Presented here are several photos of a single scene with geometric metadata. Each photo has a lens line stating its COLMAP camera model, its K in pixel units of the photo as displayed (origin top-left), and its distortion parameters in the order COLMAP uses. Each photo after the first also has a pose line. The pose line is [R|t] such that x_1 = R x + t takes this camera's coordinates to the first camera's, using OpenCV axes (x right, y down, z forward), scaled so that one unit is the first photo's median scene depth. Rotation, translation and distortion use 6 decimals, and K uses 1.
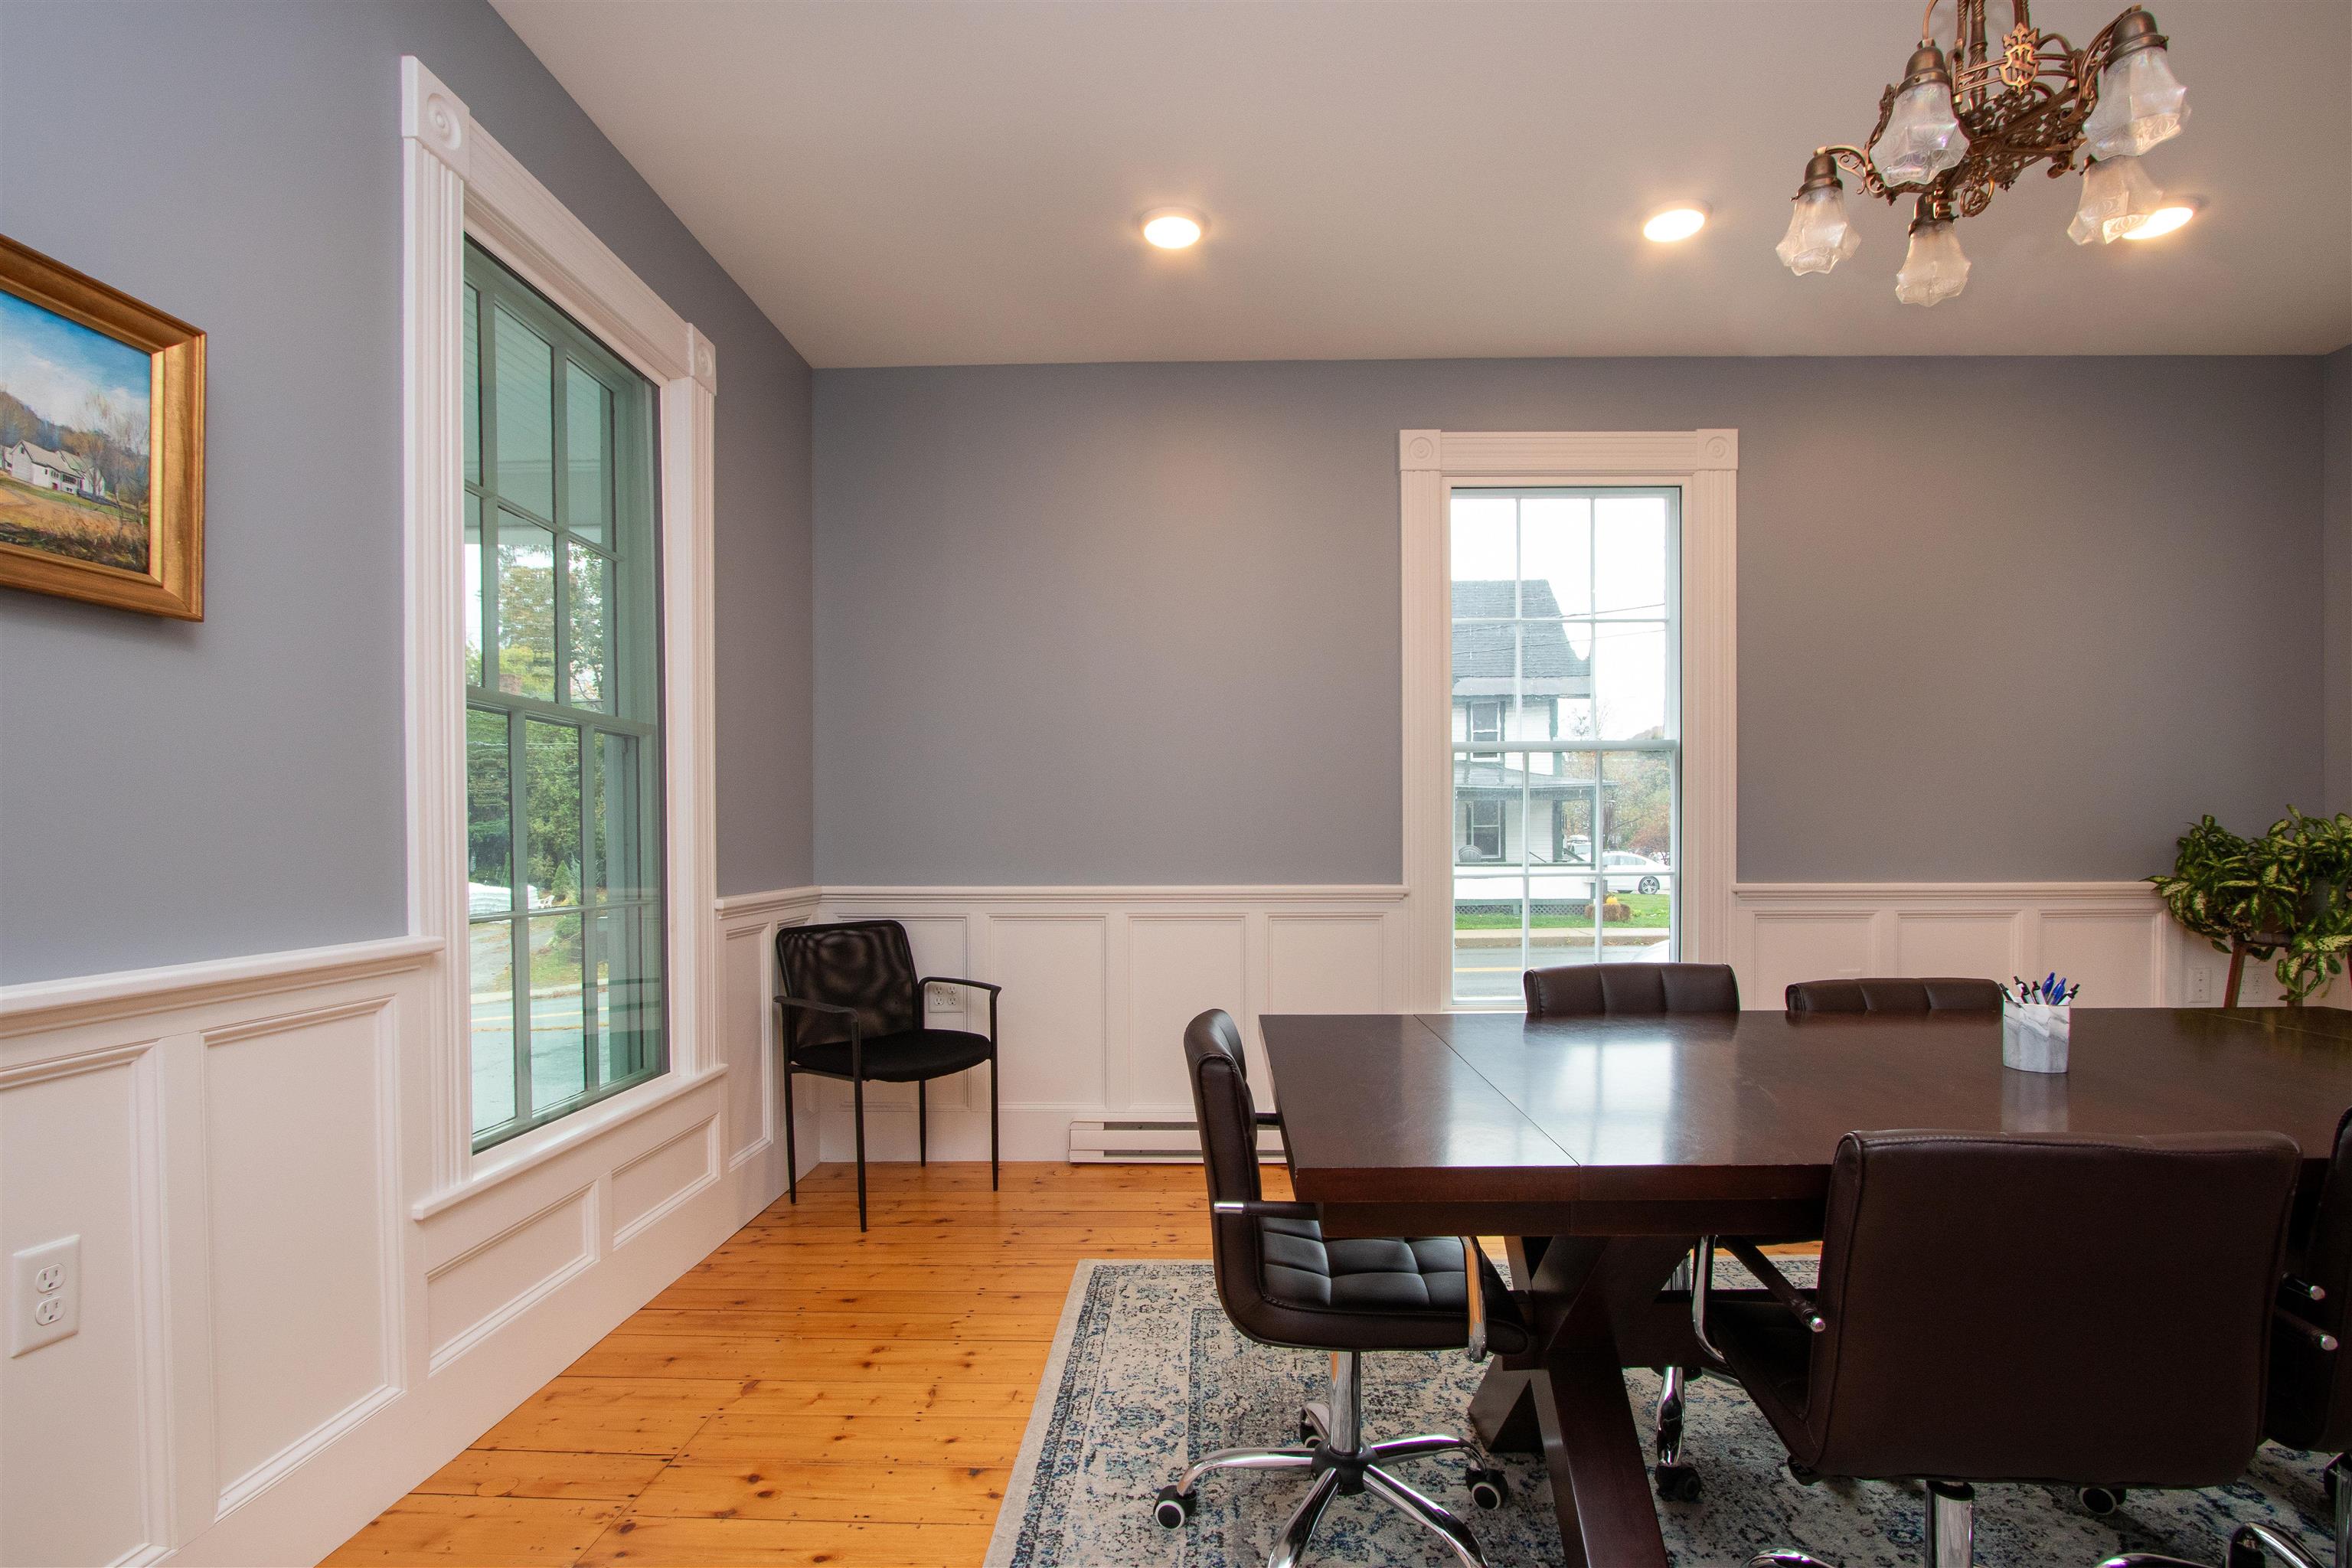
lens RADIAL K [[1119.1, 0, 1172.1], [0, 1119.1, 856.7], [0, 0, 1]] dist [-0.025002, 0.006095]
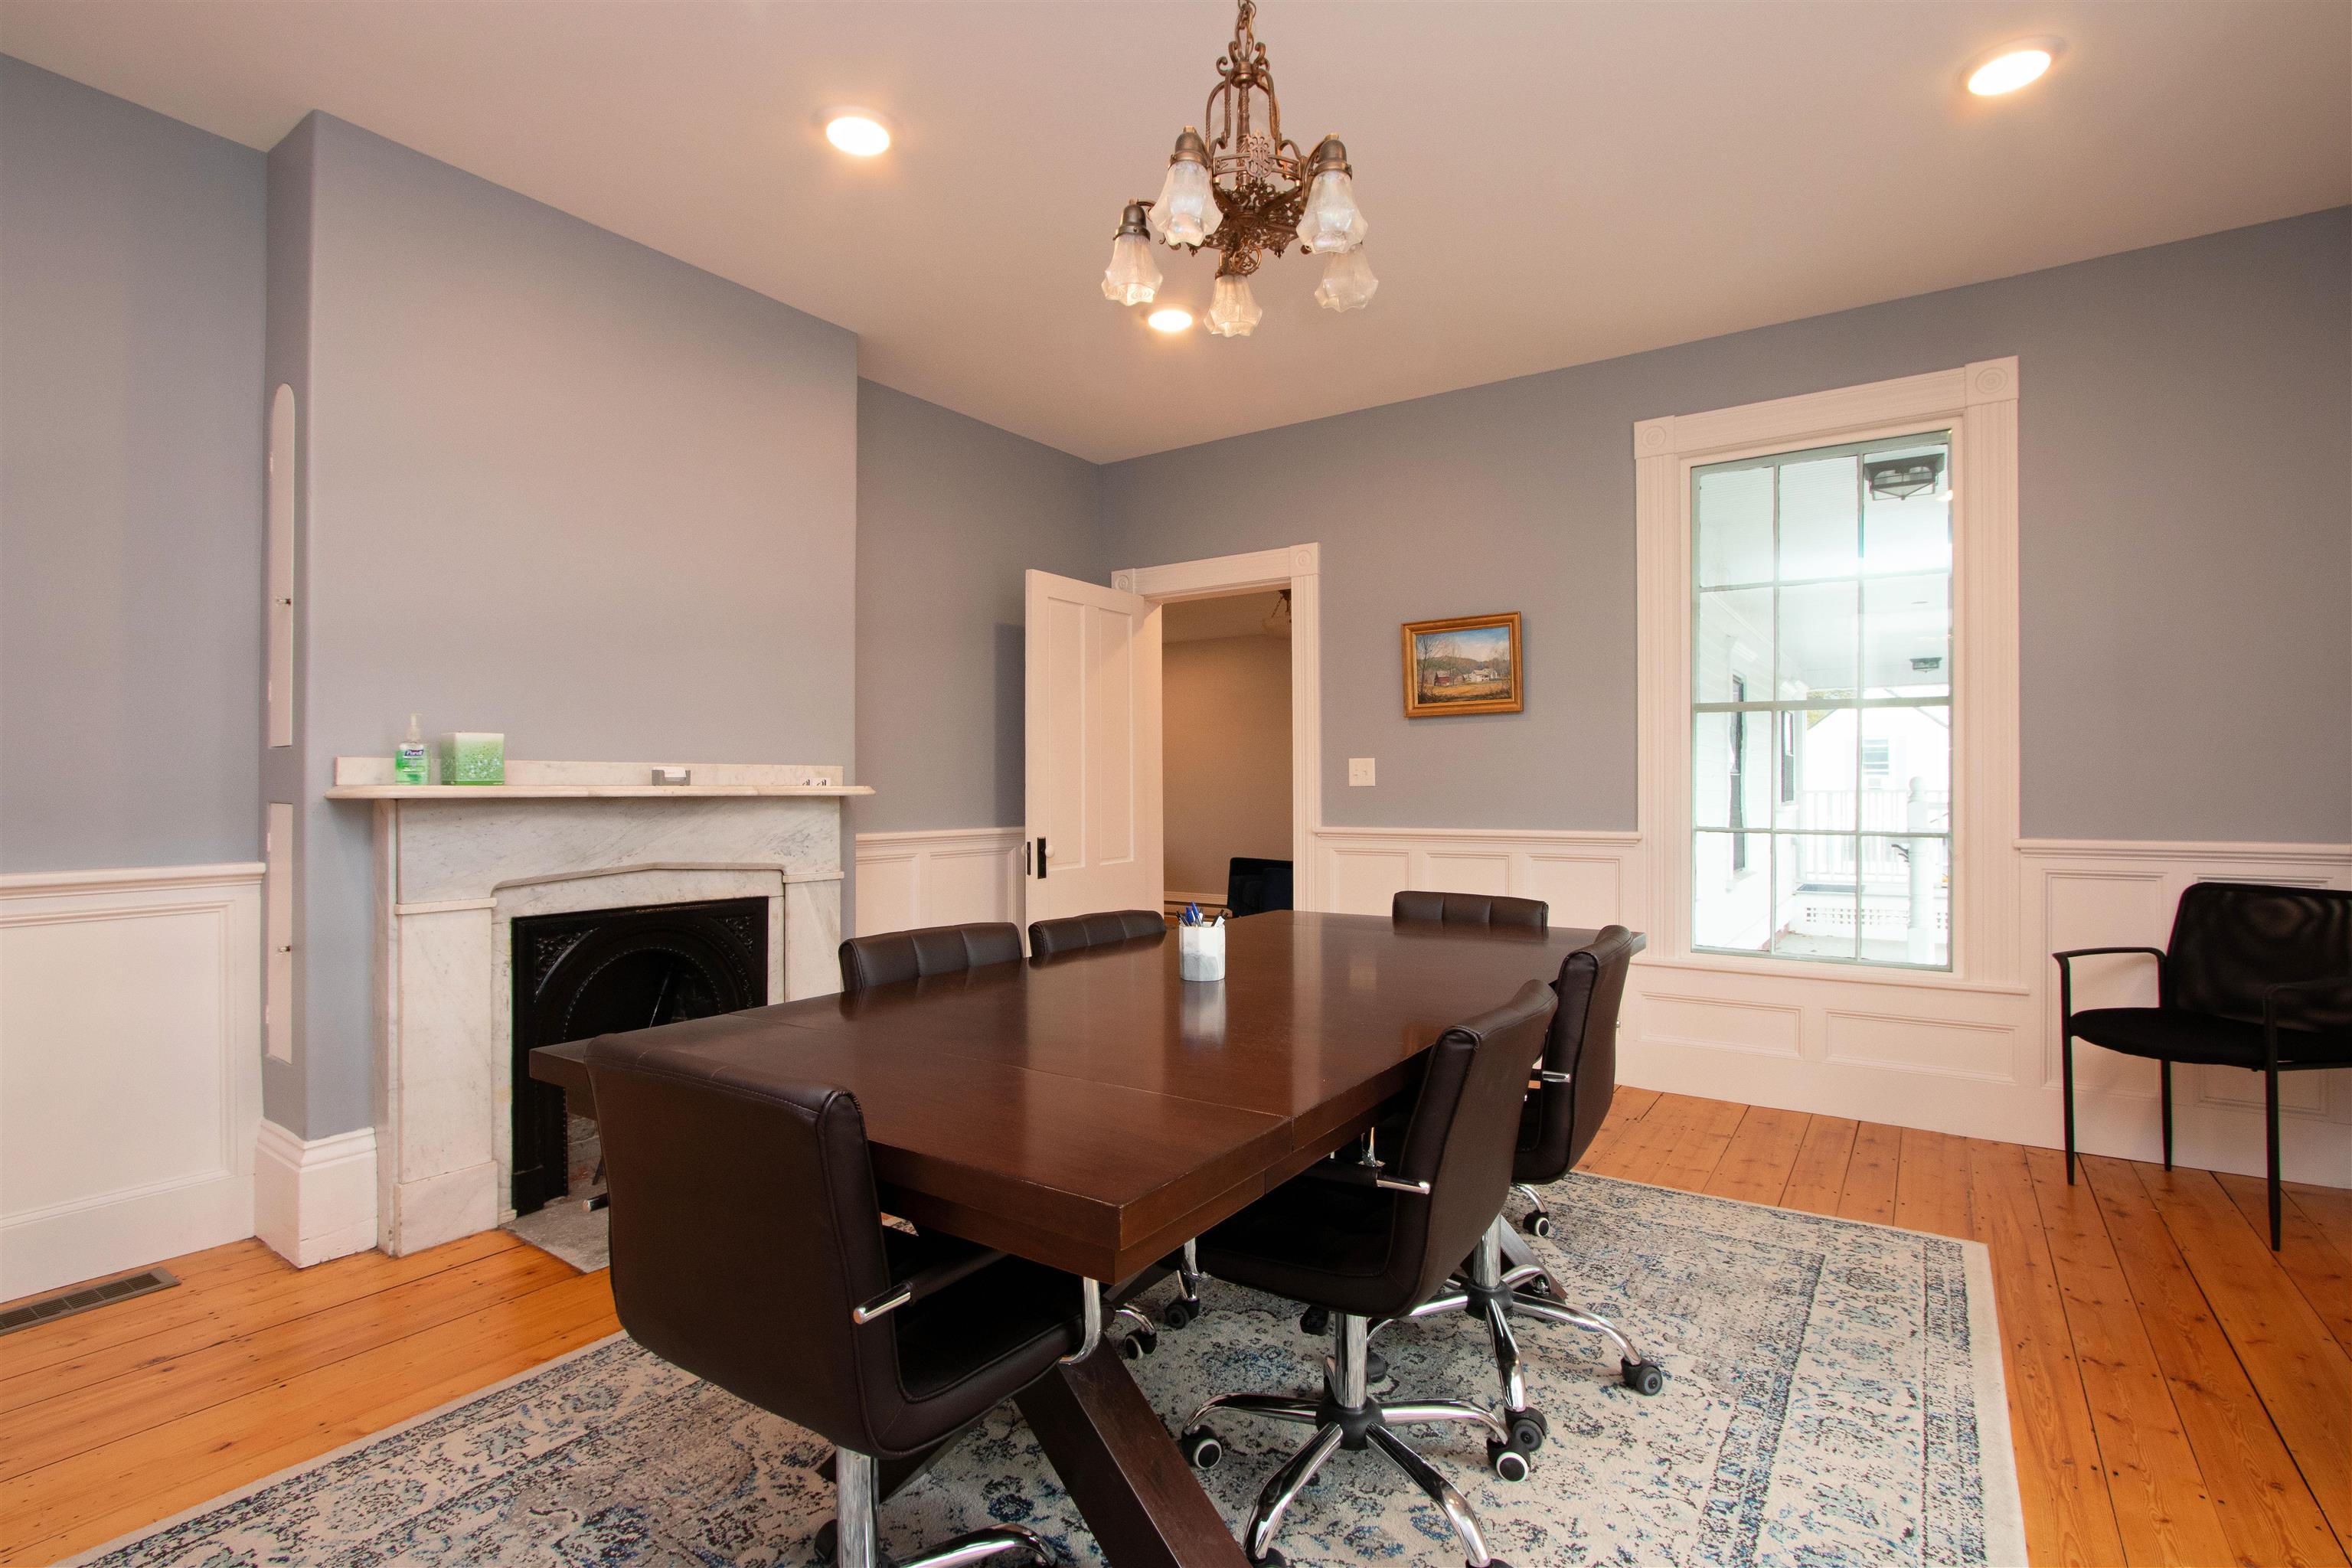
lens RADIAL K [[1119.1, 0, 1159.5], [0, 1119.1, 787.3], [0, 0, 1]] dist [-0.025002, 0.006095]
pose [[-0.560050, 0.007818, -0.828422, 0.932554], [-0.008154, 0.999855, 0.014949, -0.021818], [0.828419, 0.015127, -0.559905, 0.832421]]
